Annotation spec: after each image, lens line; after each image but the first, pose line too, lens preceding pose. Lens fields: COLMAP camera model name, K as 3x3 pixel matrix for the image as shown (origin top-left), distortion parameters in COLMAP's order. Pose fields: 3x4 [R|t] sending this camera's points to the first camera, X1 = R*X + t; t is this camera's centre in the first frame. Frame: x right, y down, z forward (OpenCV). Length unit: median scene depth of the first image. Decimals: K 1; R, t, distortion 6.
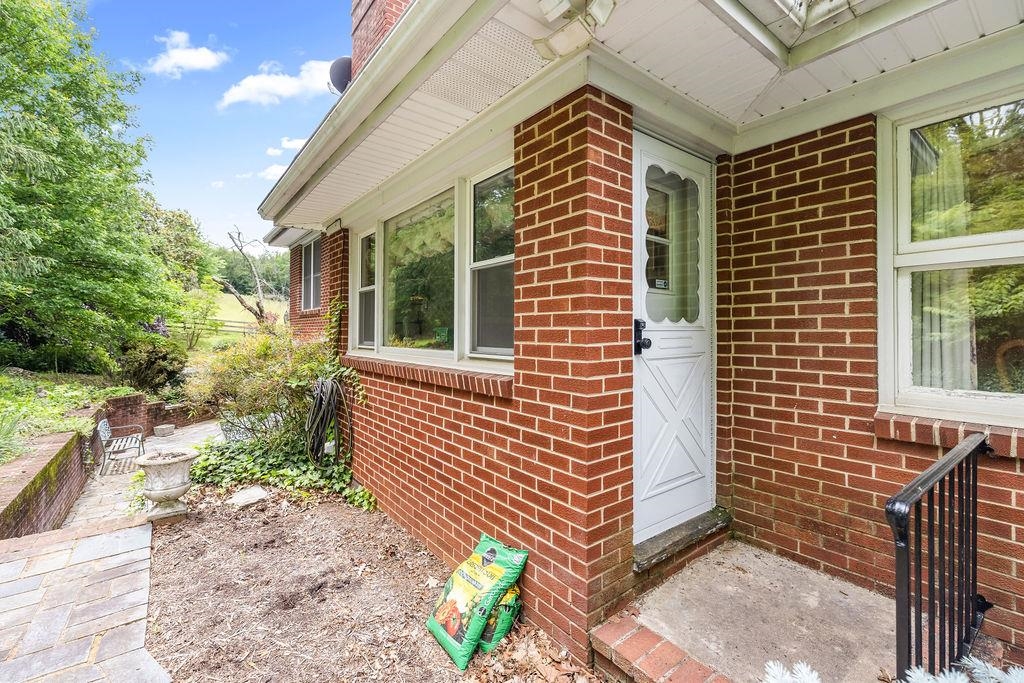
lens RADIAL K [[431.4, 0, 514.3], [0, 431.4, 330.9], [0, 0, 1]] dist [-0.000271, -0.000550]
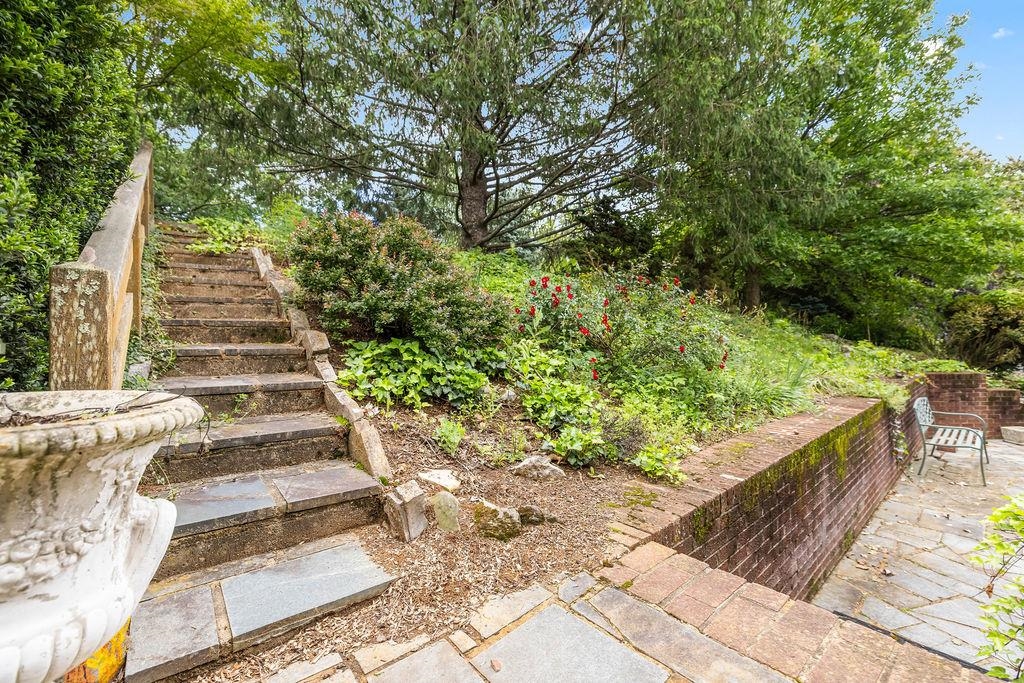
lens RADIAL K [[431.4, 0, 515.8], [0, 431.4, 330.7], [0, 0, 1]] dist [-0.000271, -0.000550]
pose [[0.051601, -0.015020, -0.998555, -0.251769], [0.016053, 0.999770, -0.014209, 0.086460], [0.998539, -0.015297, 0.051830, 0.269332]]
